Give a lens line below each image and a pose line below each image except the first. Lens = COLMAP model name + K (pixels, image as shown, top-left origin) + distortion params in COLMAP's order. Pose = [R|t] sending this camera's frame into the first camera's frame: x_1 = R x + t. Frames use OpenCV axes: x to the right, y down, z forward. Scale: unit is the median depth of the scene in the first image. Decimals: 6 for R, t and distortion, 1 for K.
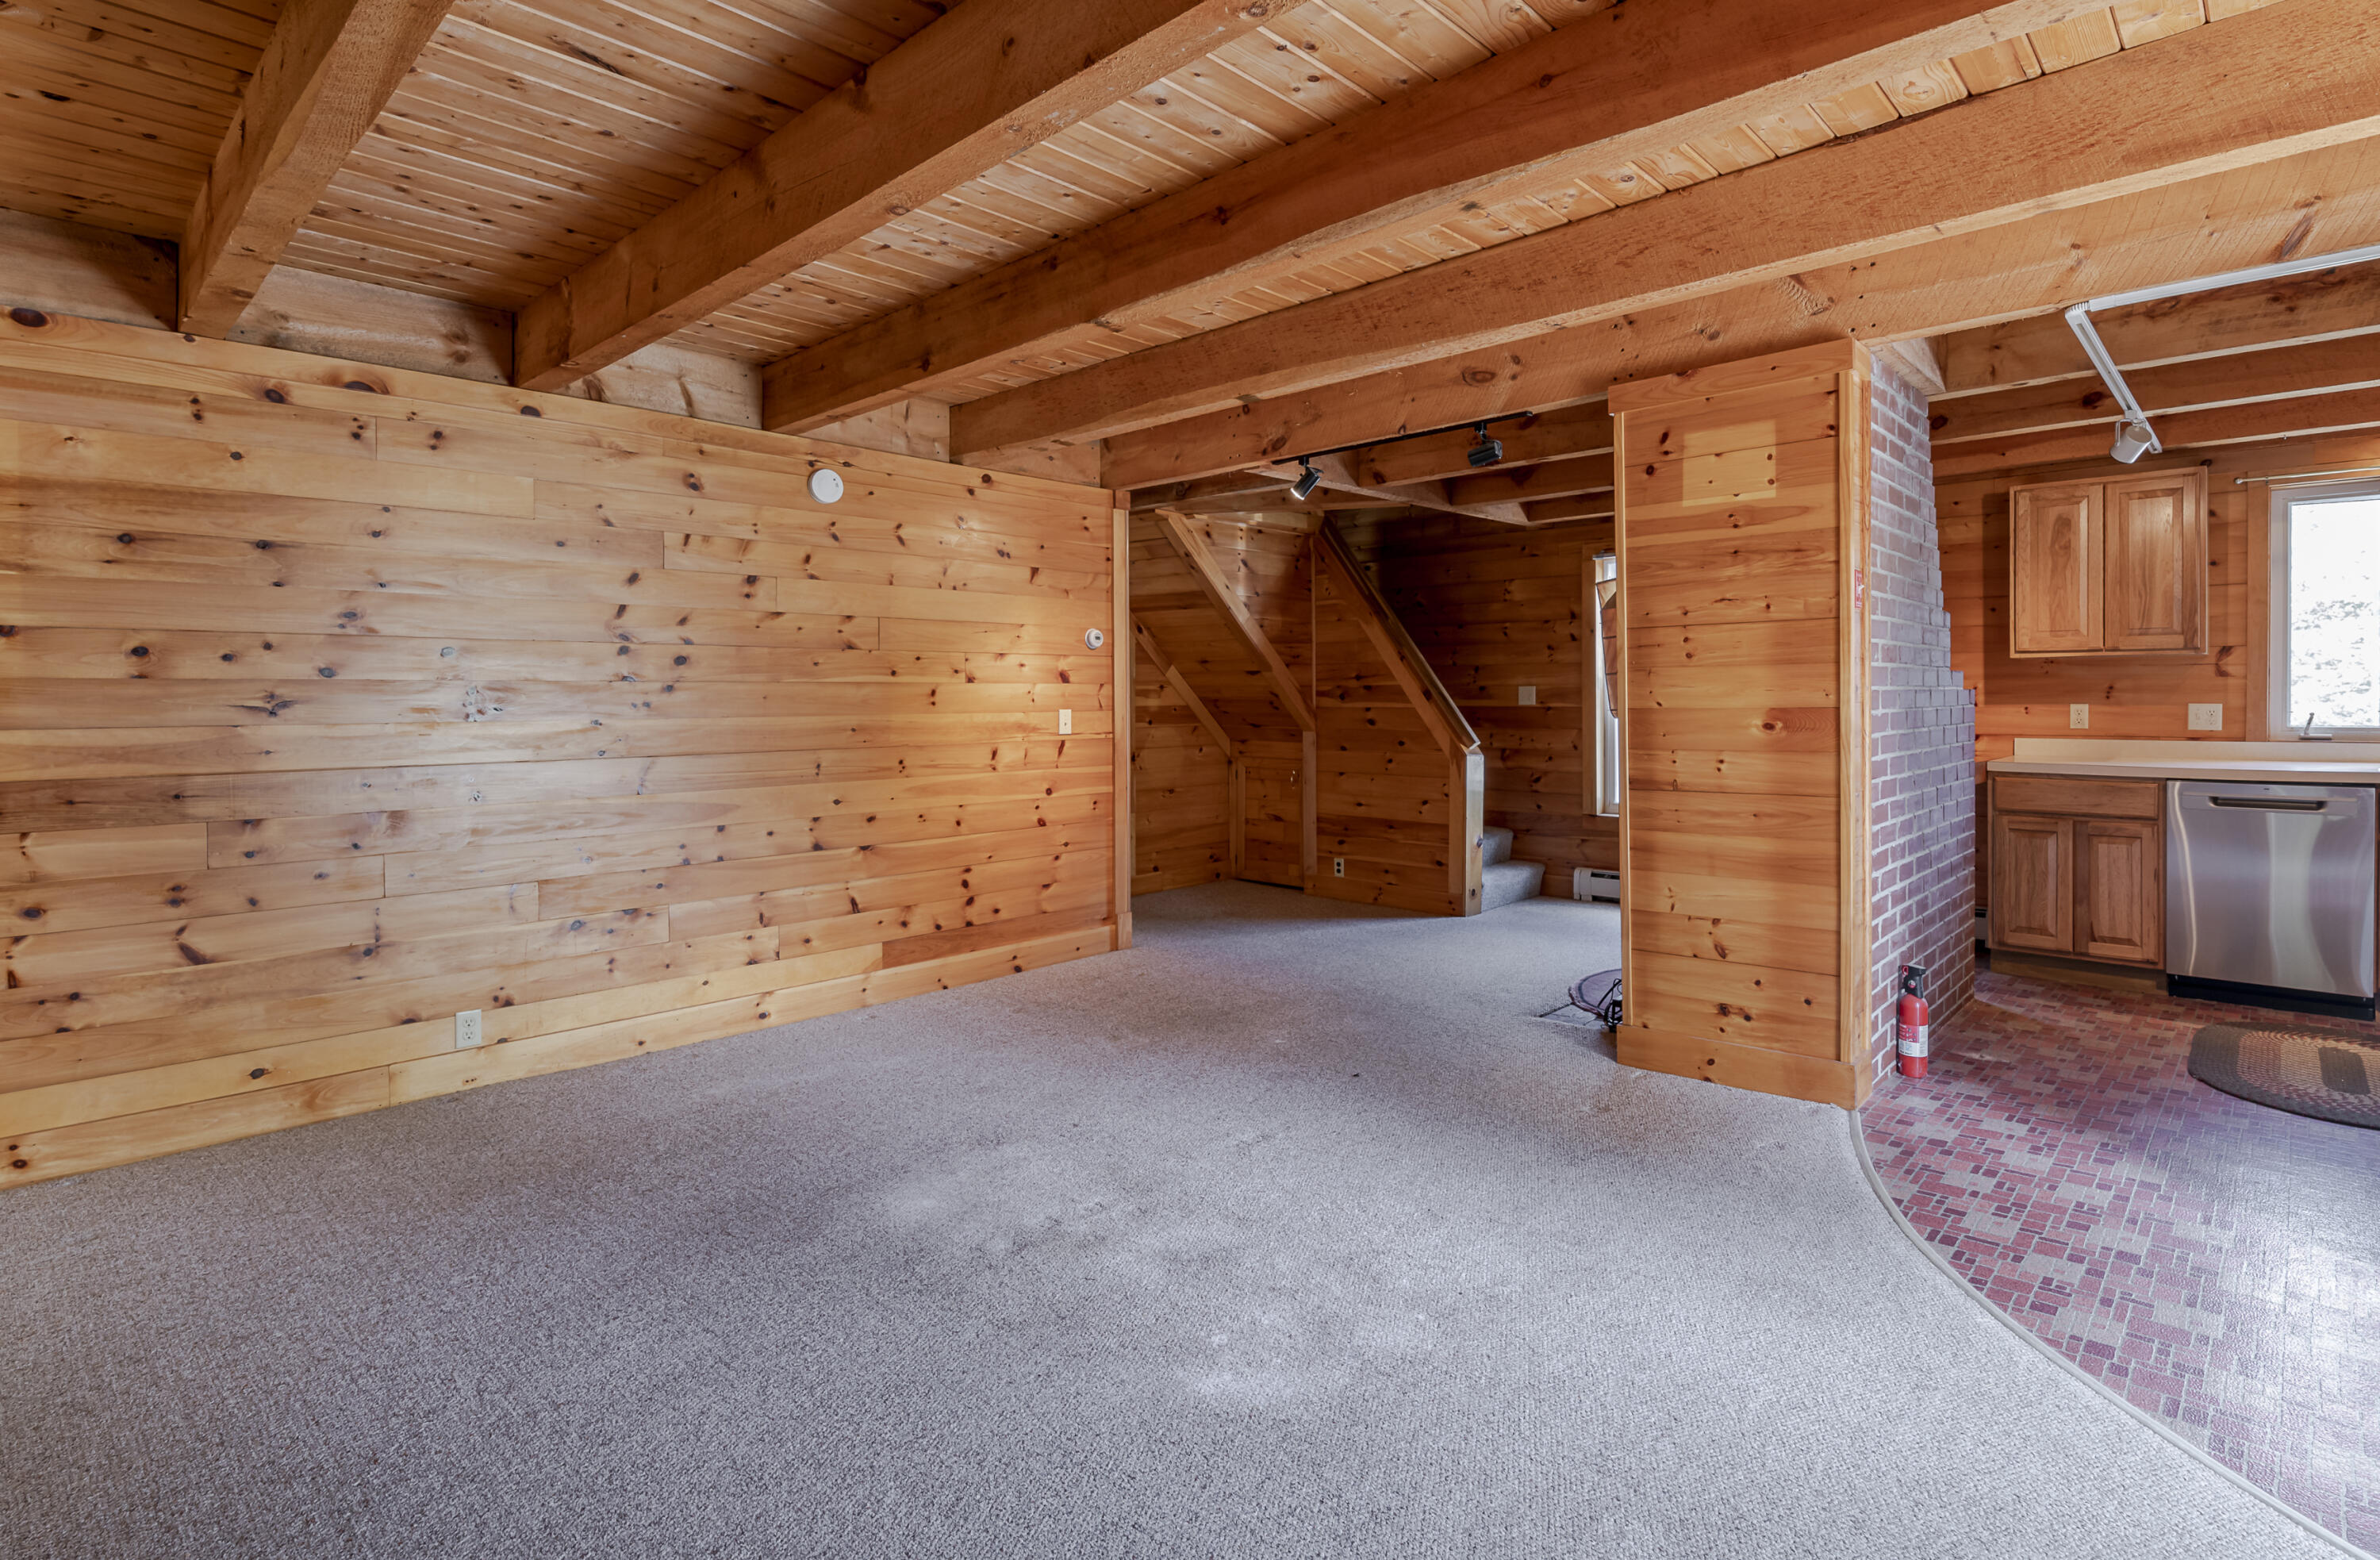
lens RADIAL K [[1152.8, 0, 1299.8], [0, 1152.8, 714.3], [0, 0, 1]] dist [-0.004321, -0.001399]
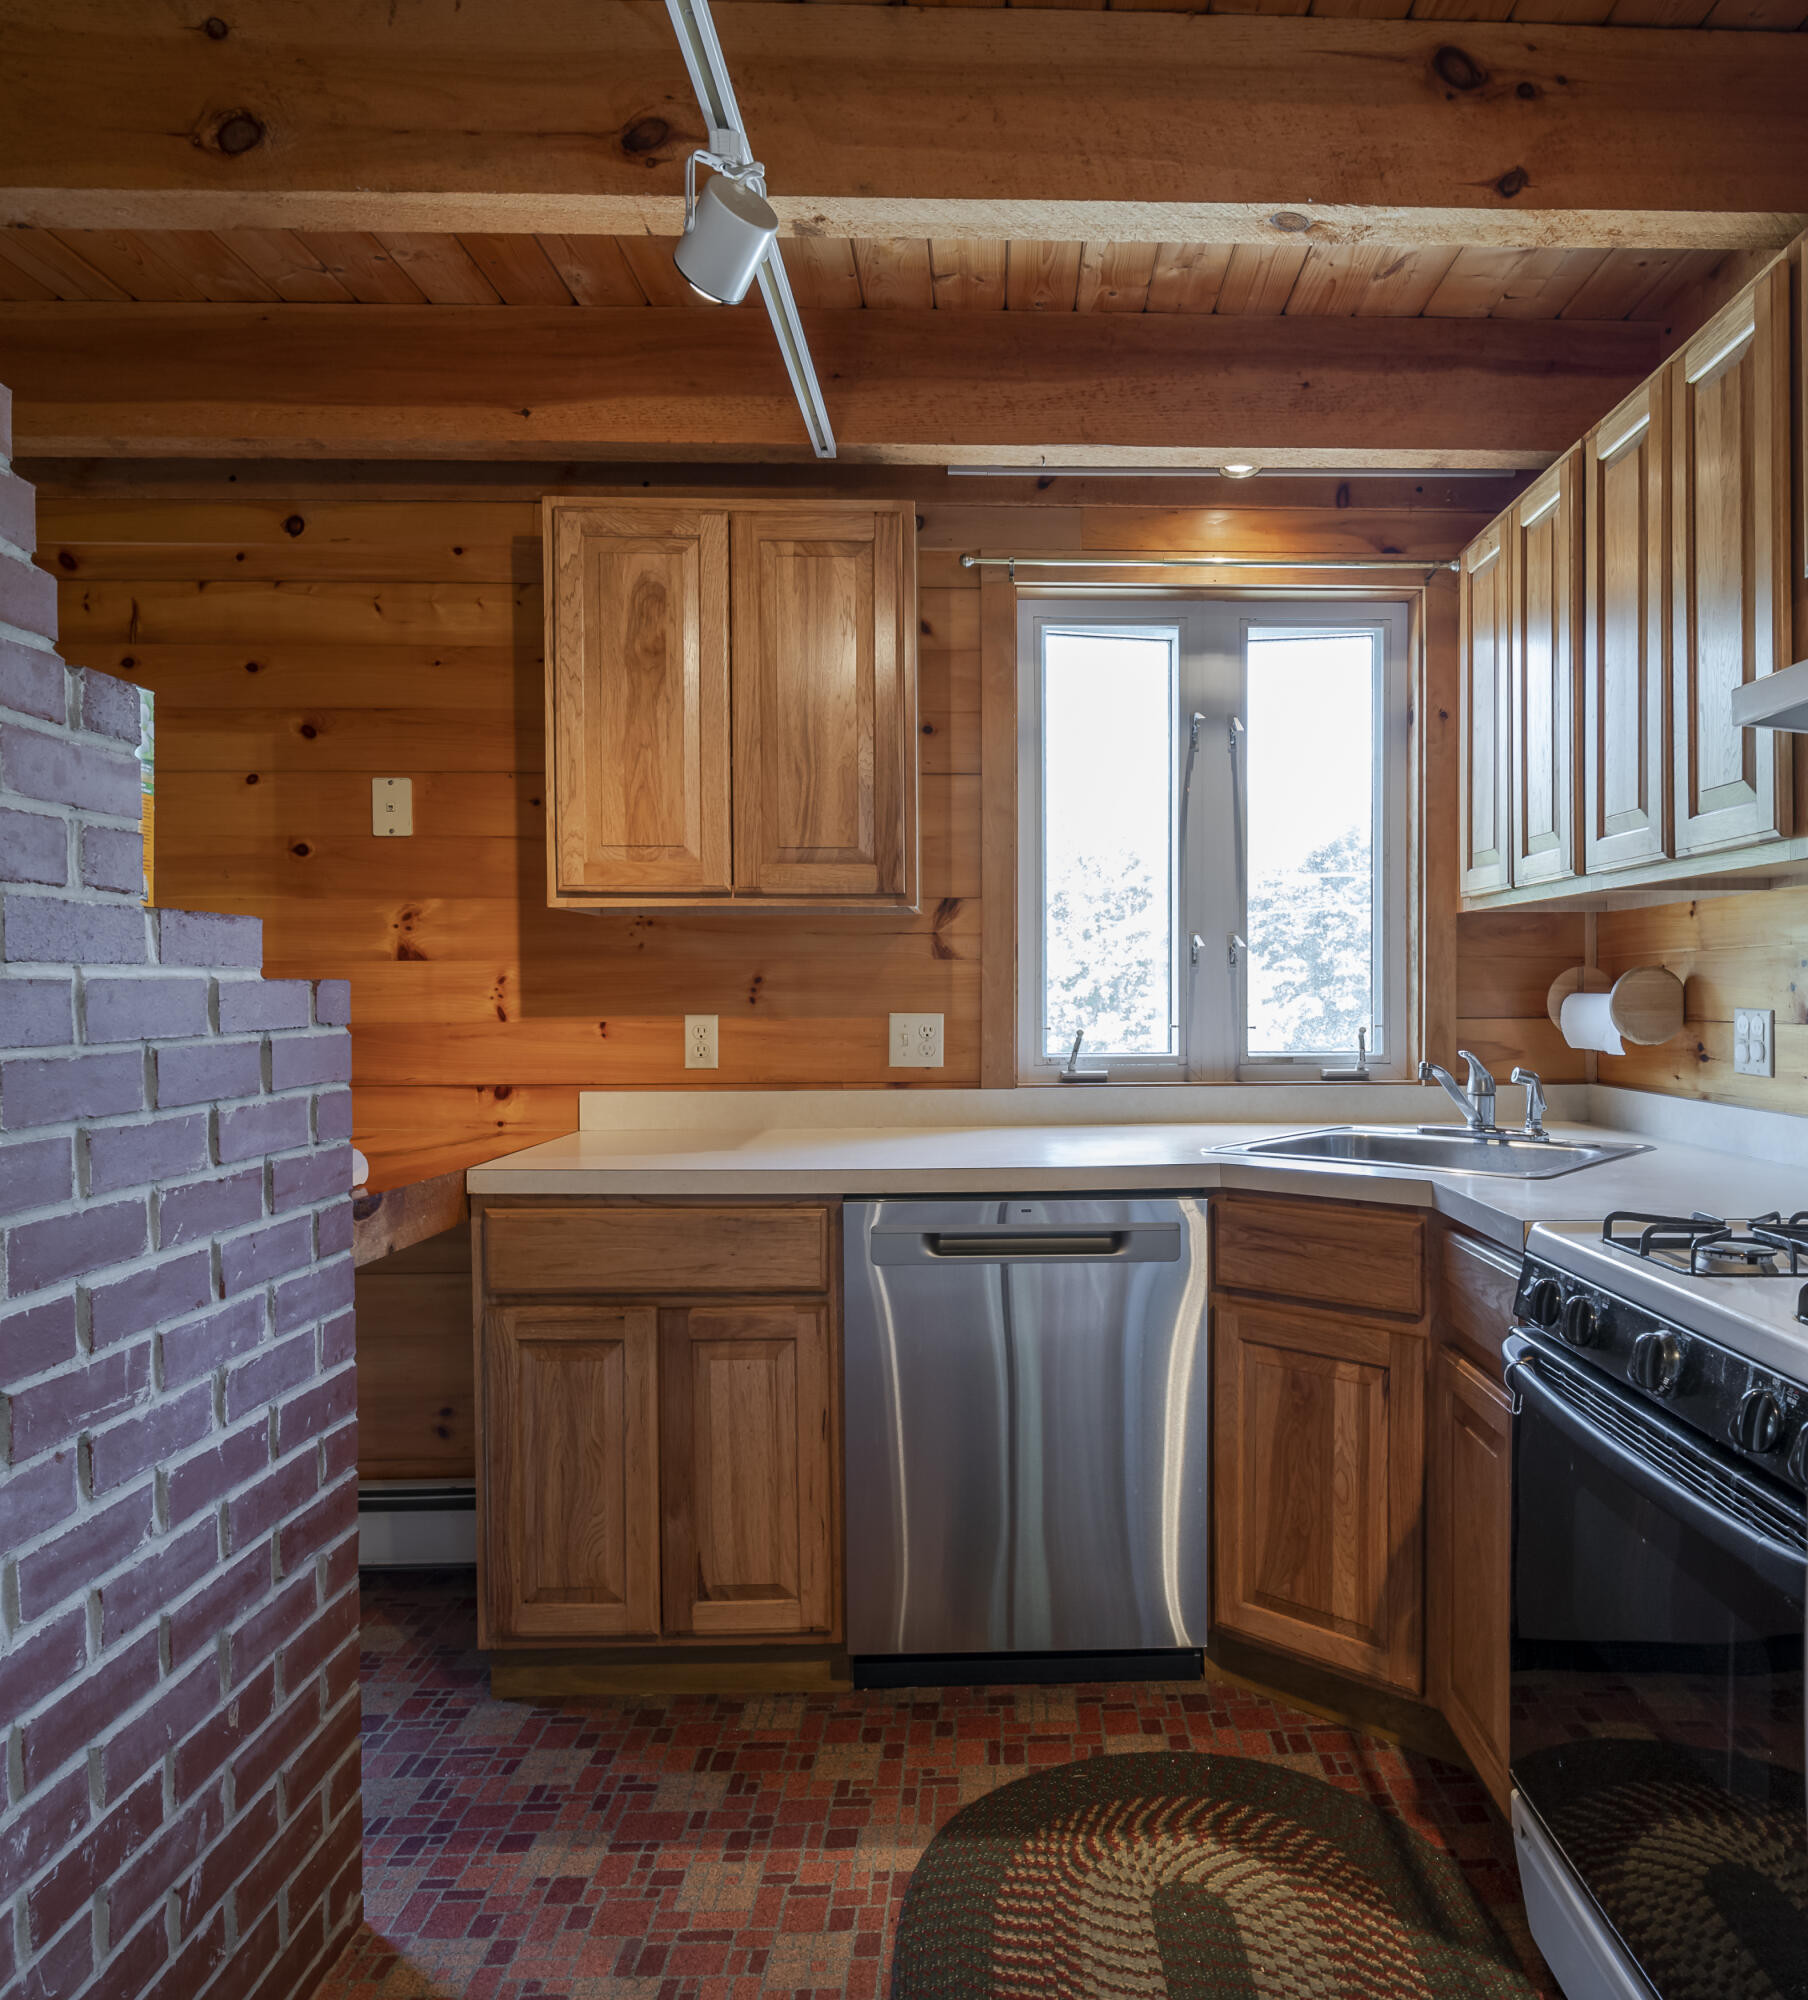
lens RADIAL K [[1059.7, 0, 904.1], [0, 1059.7, 1006.6], [0, 0, 1]] dist [0.001422, 0.000074]
pose [[0.798619, -0.005823, 0.601809, 0.513633], [0.008015, 0.999967, -0.000961, -0.012017], [-0.601784, 0.005591, 0.798640, 0.644617]]
